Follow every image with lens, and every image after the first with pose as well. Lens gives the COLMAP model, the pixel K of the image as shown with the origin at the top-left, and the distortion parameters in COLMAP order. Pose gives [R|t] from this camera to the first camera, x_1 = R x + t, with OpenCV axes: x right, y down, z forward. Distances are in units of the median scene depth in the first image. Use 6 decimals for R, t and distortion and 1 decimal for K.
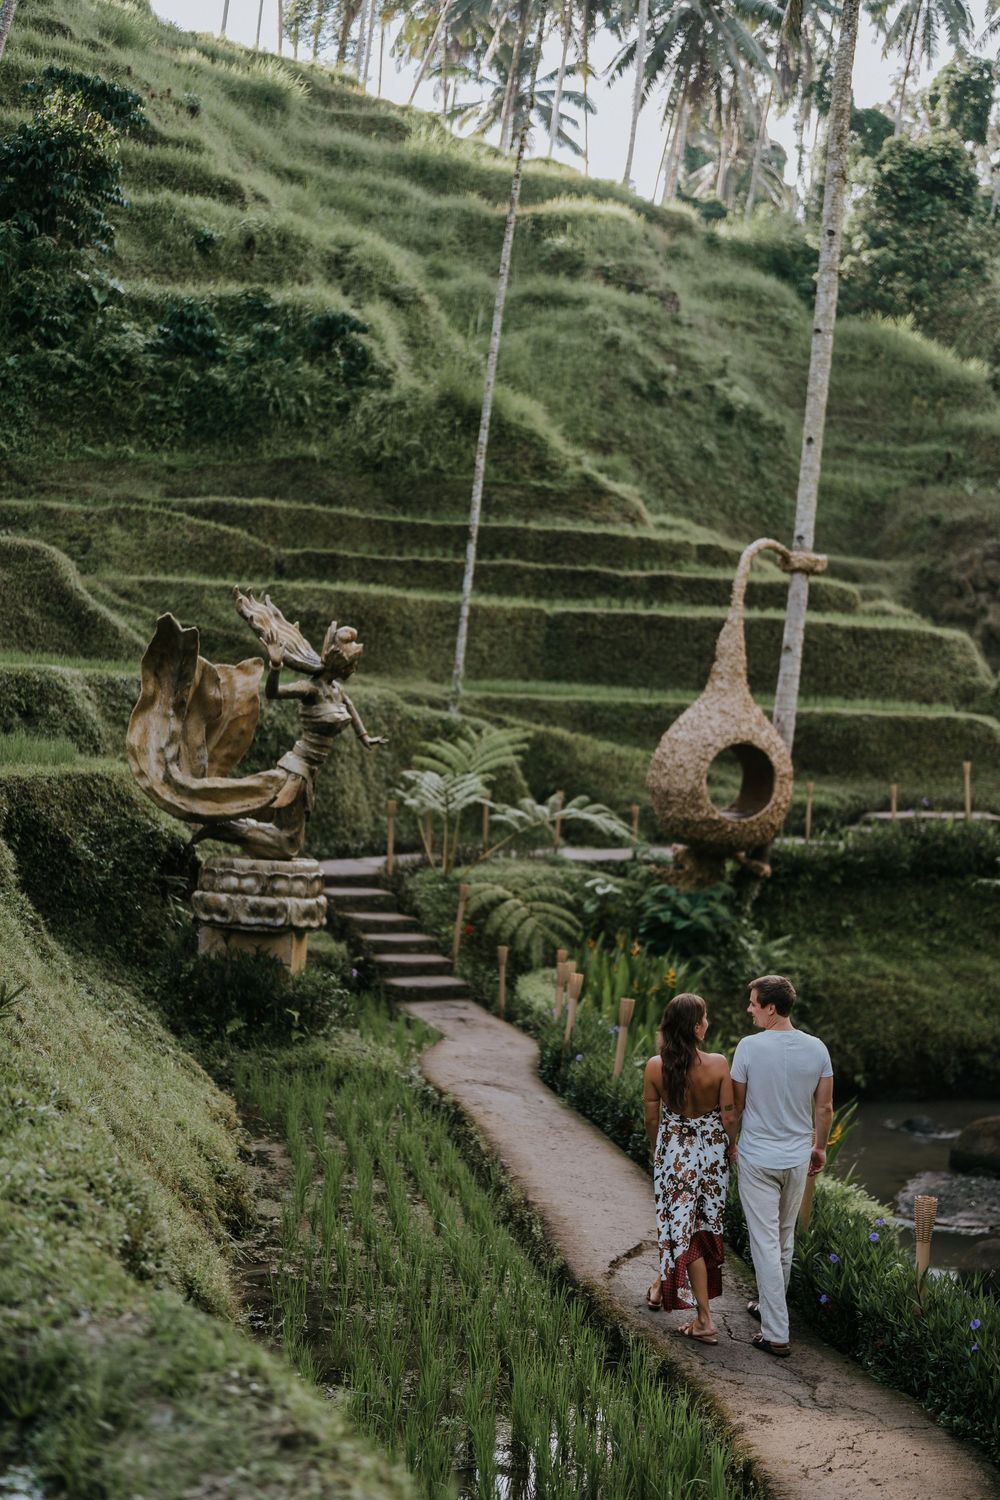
lens RADIAL K [[2046.3, 0, 500.0], [0, 2046.3, 750.0], [0, 0, 1]] dist [-0.024779, 0.043379]
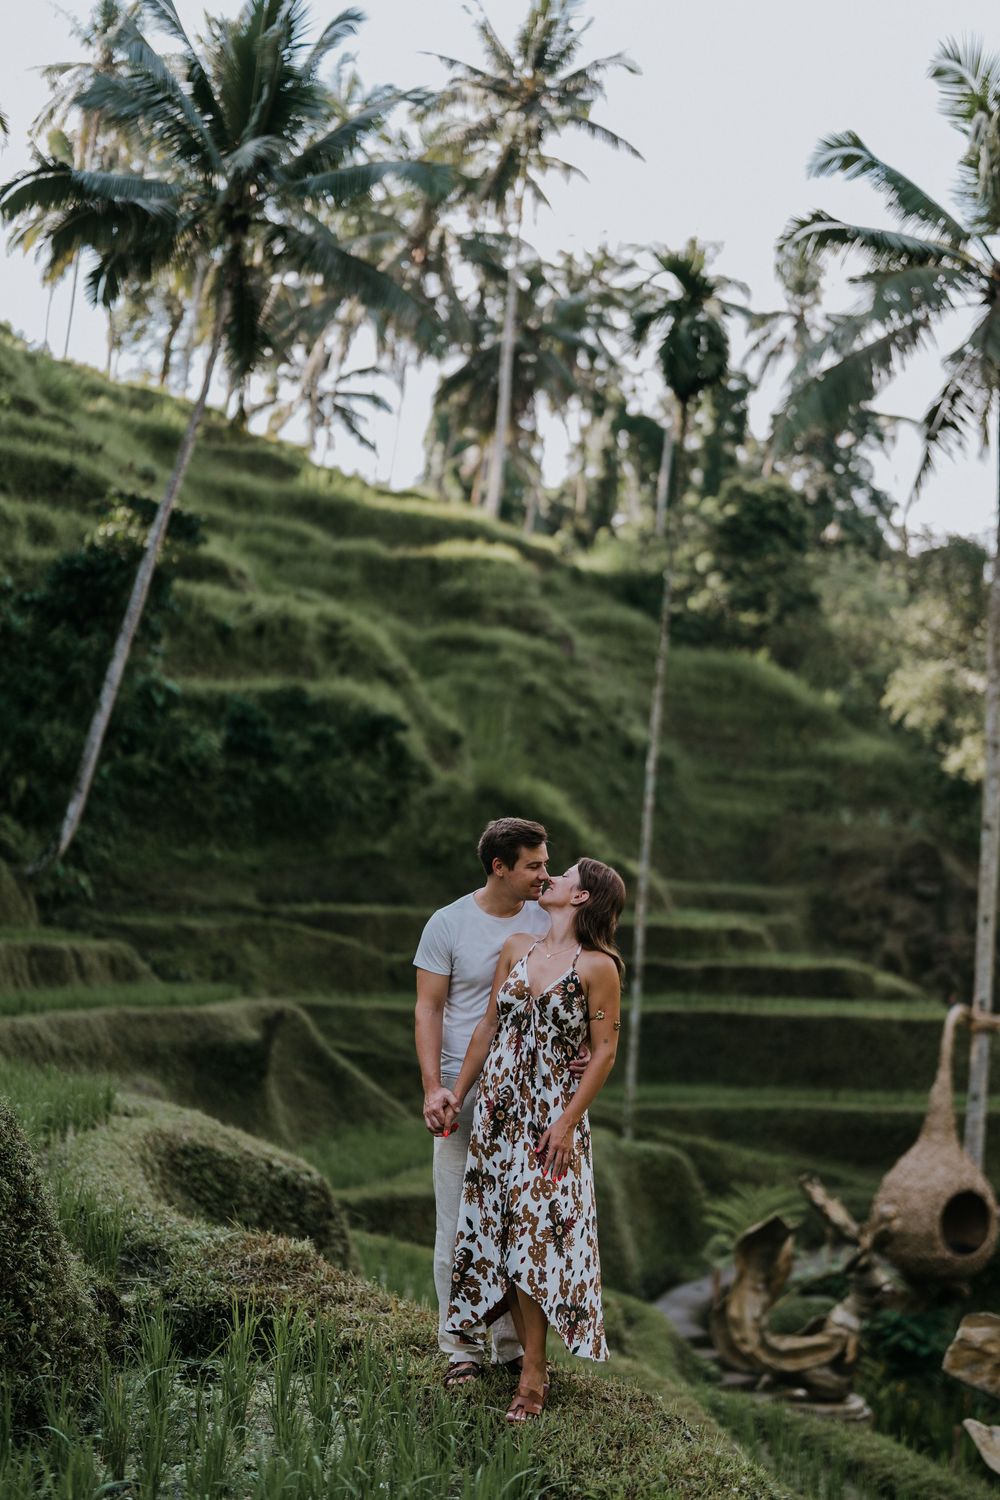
lens RADIAL K [[2046.3, 0, 500.0], [0, 2046.3, 750.0], [0, 0, 1]] dist [-0.024779, 0.043379]
pose [[0.985356, -0.004608, 0.170448, -0.143337], [0.021553, 0.994983, -0.097699, -0.060935], [-0.169142, 0.099942, 0.980511, -0.054839]]
